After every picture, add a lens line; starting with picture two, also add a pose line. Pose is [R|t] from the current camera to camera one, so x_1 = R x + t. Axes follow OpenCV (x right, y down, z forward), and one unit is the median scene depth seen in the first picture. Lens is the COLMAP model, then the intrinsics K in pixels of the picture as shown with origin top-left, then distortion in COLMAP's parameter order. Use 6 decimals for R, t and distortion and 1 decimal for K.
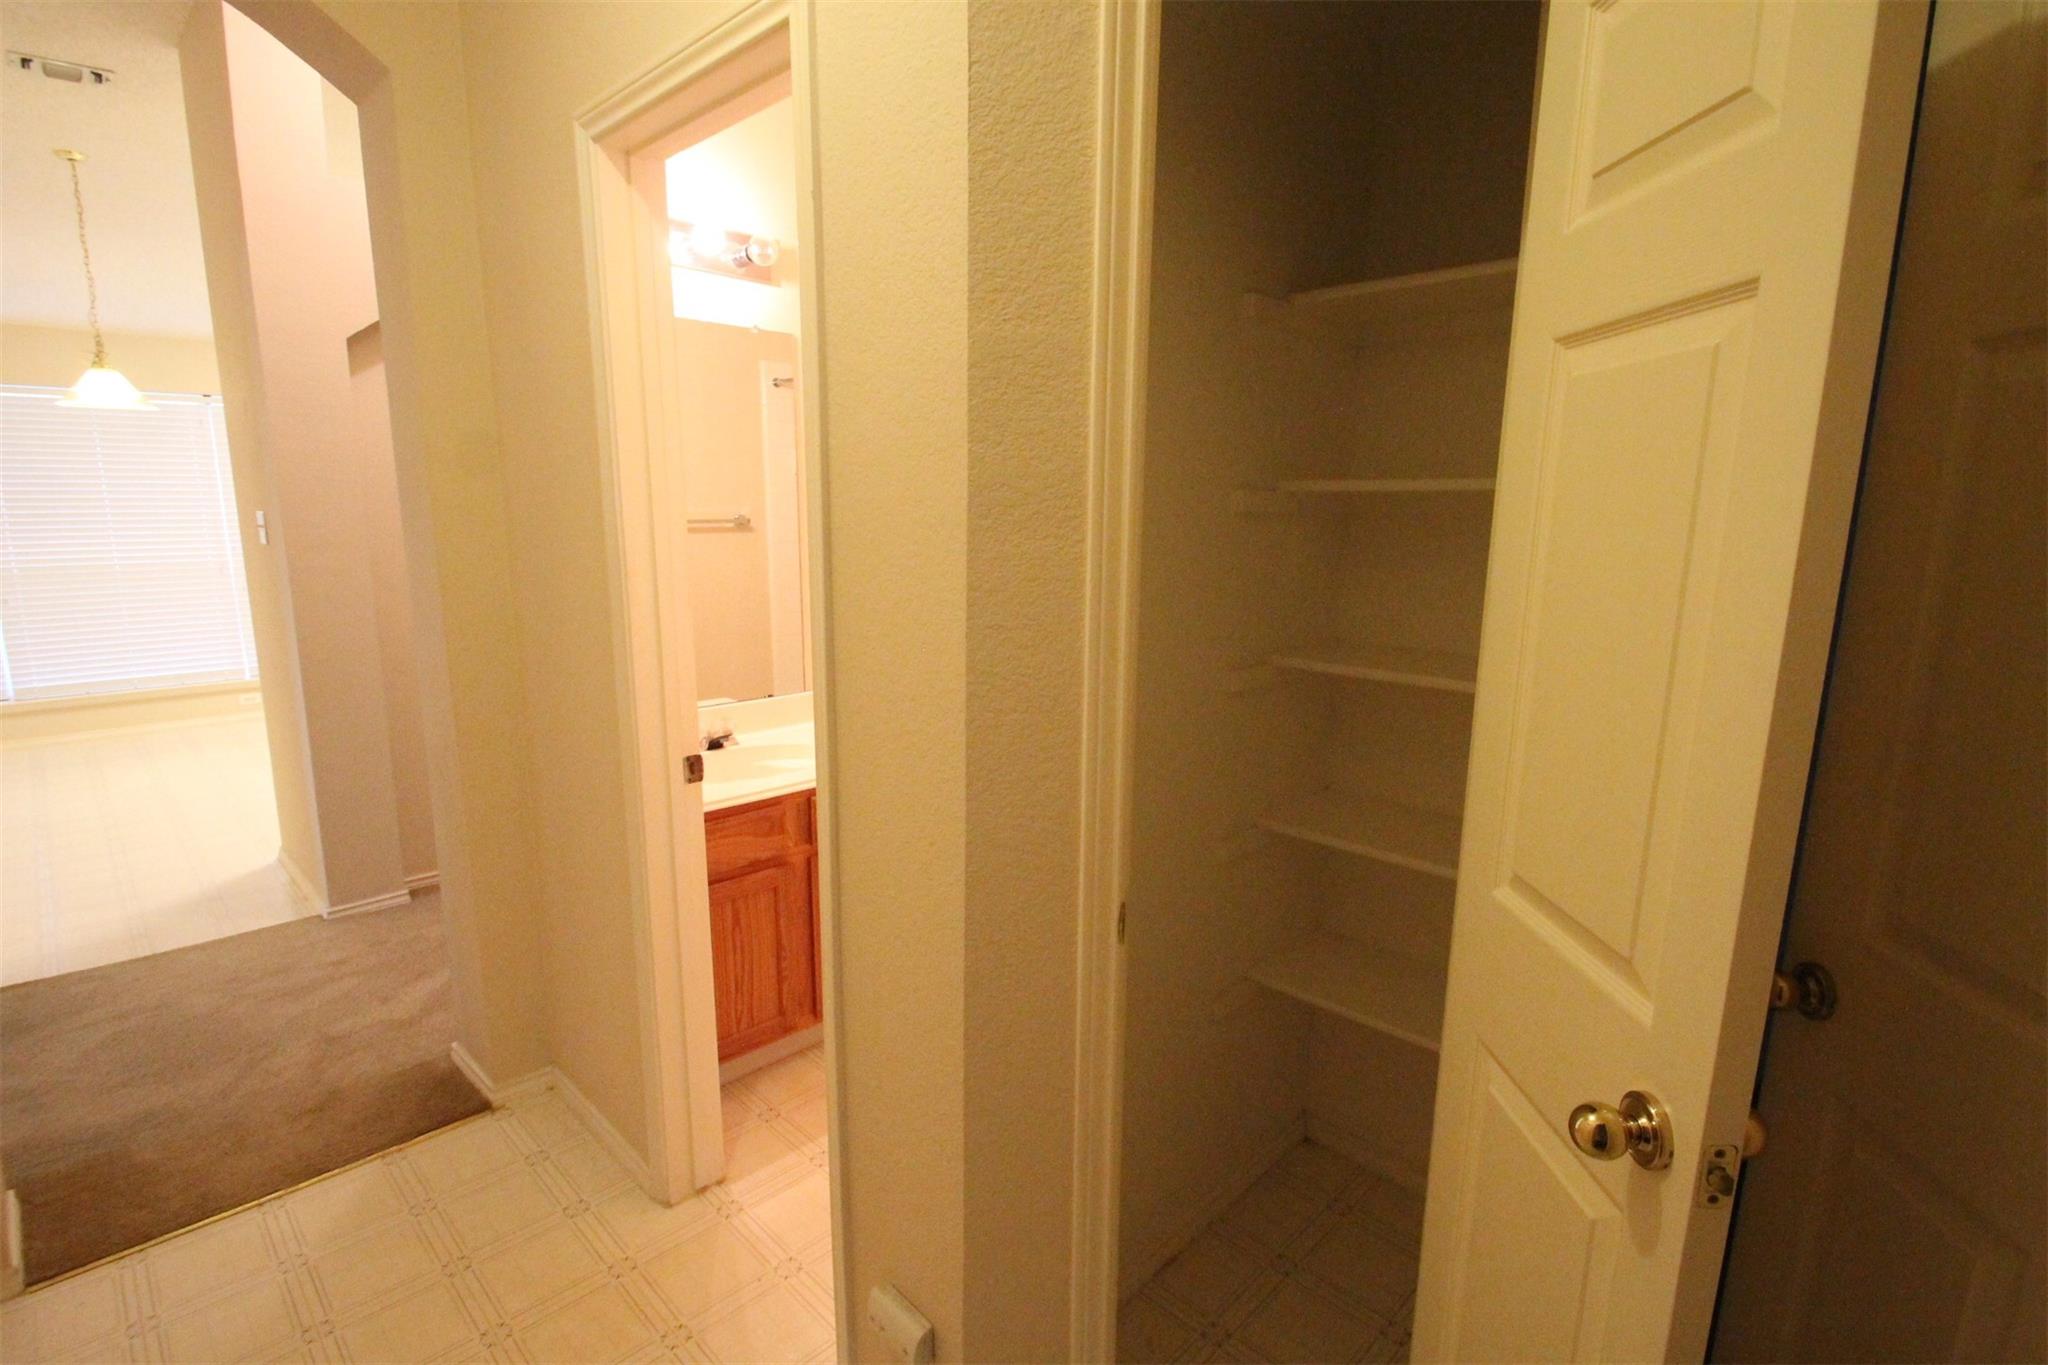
lens RADIAL K [[986.5, 0, 1028.8], [0, 986.5, 690.3], [0, 0, 1]] dist [-0.013327, -0.001378]
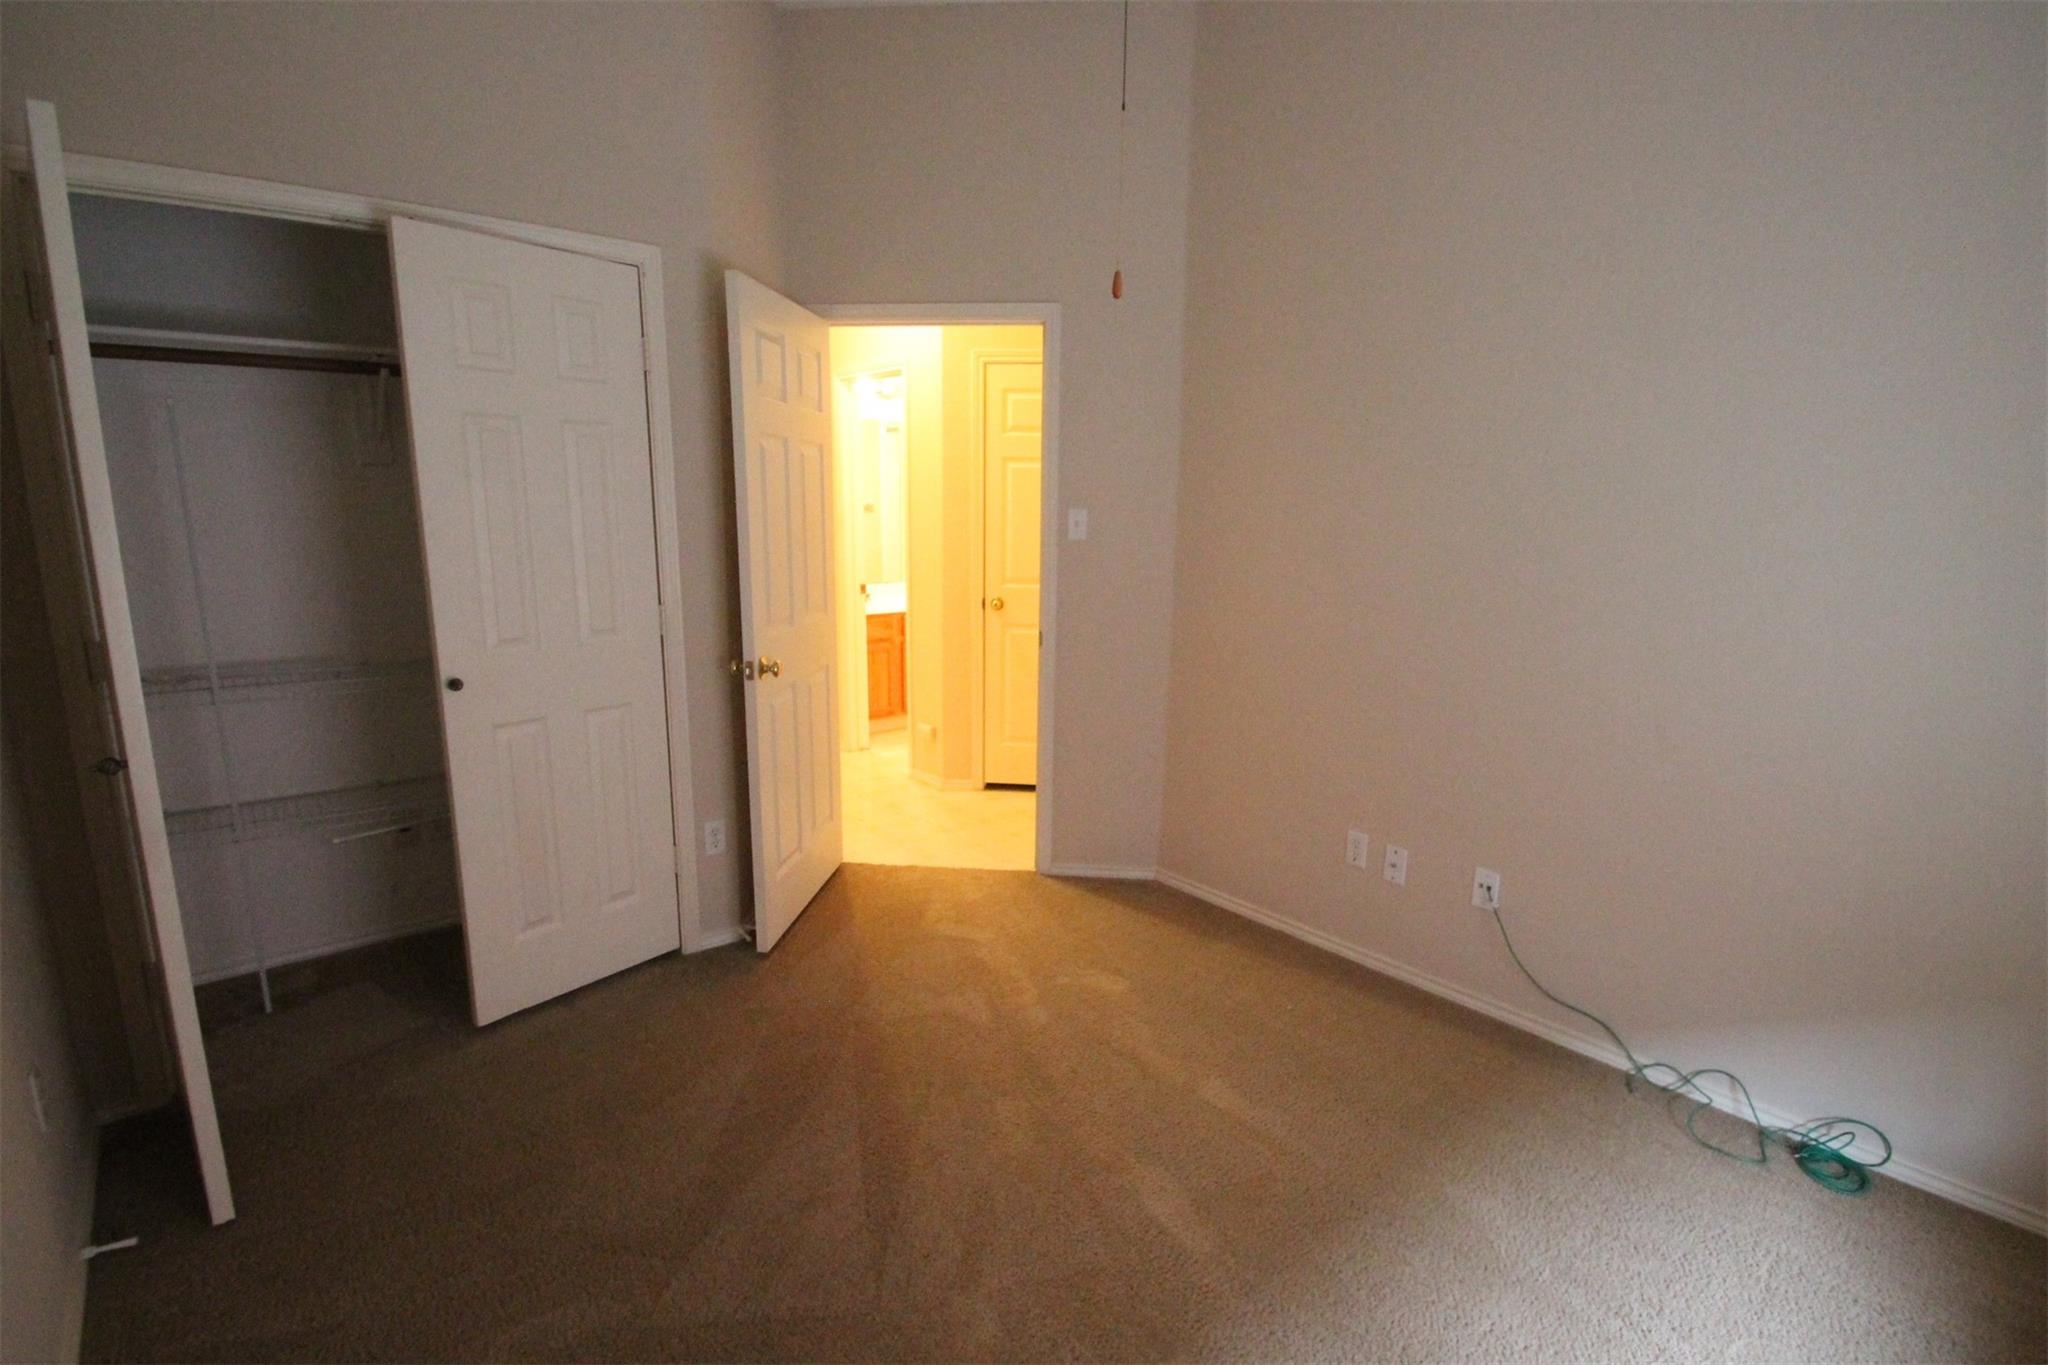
lens RADIAL K [[986.5, 0, 1020.1], [0, 986.5, 683.3], [0, 0, 1]] dist [-0.013327, -0.001378]
pose [[0.994719, 0.015551, -0.101450, 0.318291], [-0.015246, 0.999877, 0.003781, 0.259055], [0.101496, -0.002214, 0.994833, -1.406736]]
